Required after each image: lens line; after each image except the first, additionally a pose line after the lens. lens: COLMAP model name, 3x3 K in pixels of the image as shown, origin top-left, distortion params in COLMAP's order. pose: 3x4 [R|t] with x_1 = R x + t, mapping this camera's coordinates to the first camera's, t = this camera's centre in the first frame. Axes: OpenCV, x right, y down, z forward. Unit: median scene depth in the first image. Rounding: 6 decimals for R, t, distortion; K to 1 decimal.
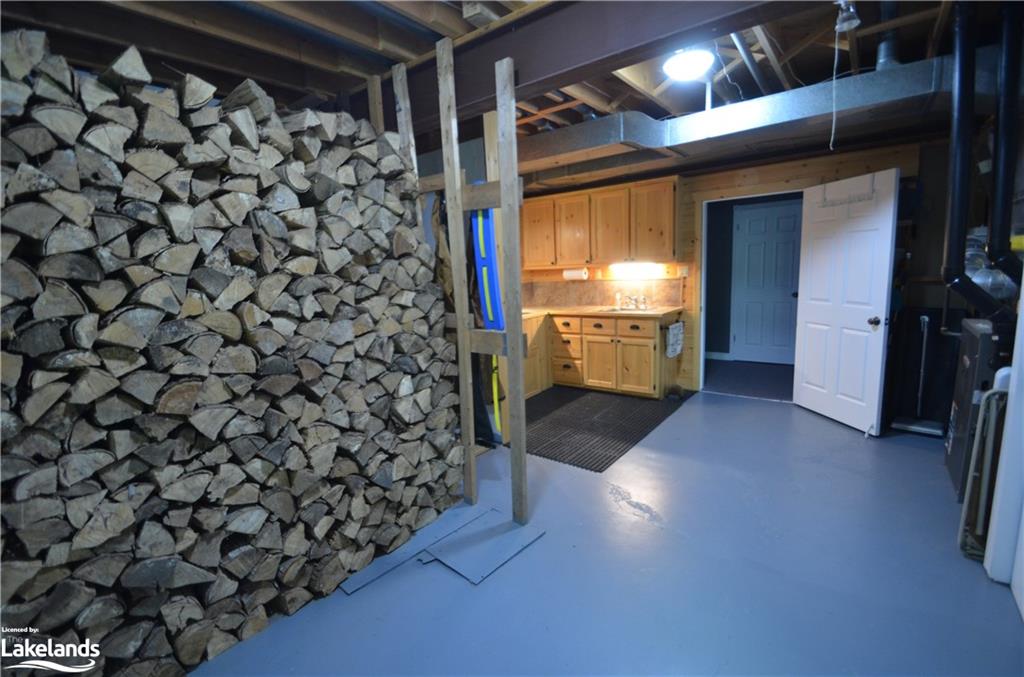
lens RADIAL K [[446.3, 0, 512.4], [0, 446.3, 335.3], [0, 0, 1]] dist [-0.000159, -0.001874]
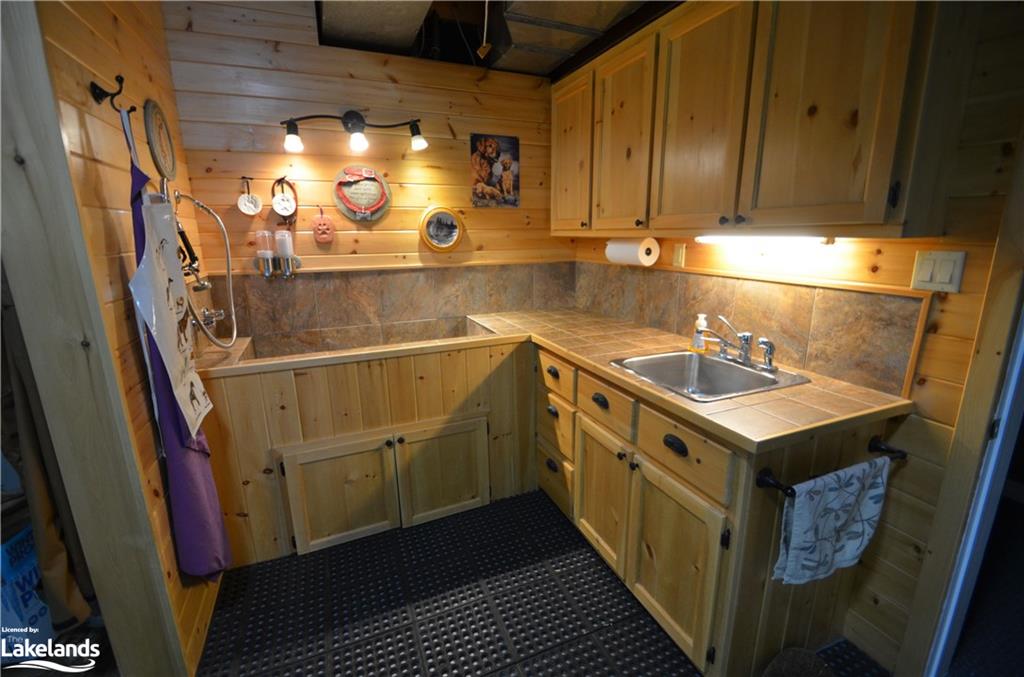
lens RADIAL K [[446.3, 0, 512.2], [0, 446.3, 340.4], [0, 0, 1]] dist [-0.000159, -0.001874]
pose [[0.869352, 0.152614, -0.470038, 0.280000], [-0.102727, 0.986153, 0.130192, -0.106076], [0.483398, -0.064897, 0.872992, 0.616618]]
